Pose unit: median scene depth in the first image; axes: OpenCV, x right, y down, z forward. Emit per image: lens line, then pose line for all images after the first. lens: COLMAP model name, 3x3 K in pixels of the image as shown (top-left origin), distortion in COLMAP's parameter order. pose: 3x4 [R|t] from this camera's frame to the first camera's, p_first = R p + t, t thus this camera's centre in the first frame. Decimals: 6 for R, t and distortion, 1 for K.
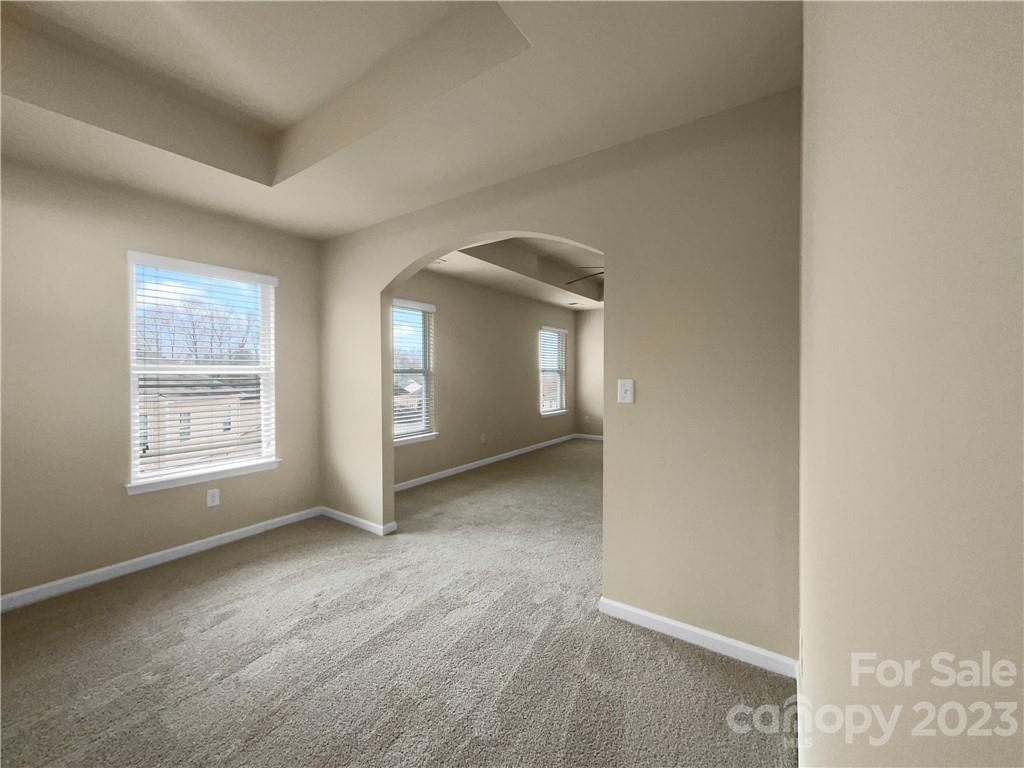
lens RADIAL K [[417.0, 0, 517.5], [0, 417.0, 377.8], [0, 0, 1]] dist [-0.006809, 0.000189]
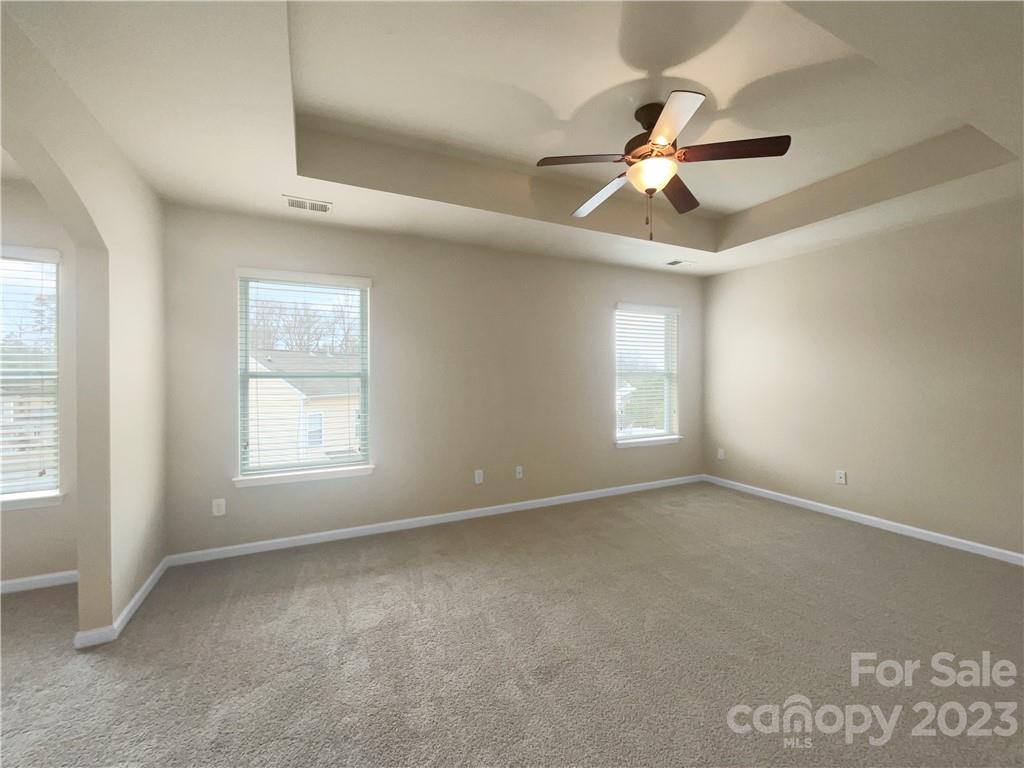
lens RADIAL K [[417.0, 0, 507.8], [0, 417.0, 382.5], [0, 0, 1]] dist [-0.006809, 0.000189]
pose [[0.862592, 0.004794, -0.505877, 0.258018], [-0.004698, 0.999988, 0.001465, -0.004442], [0.505878, 0.001113, 0.862605, 0.400270]]
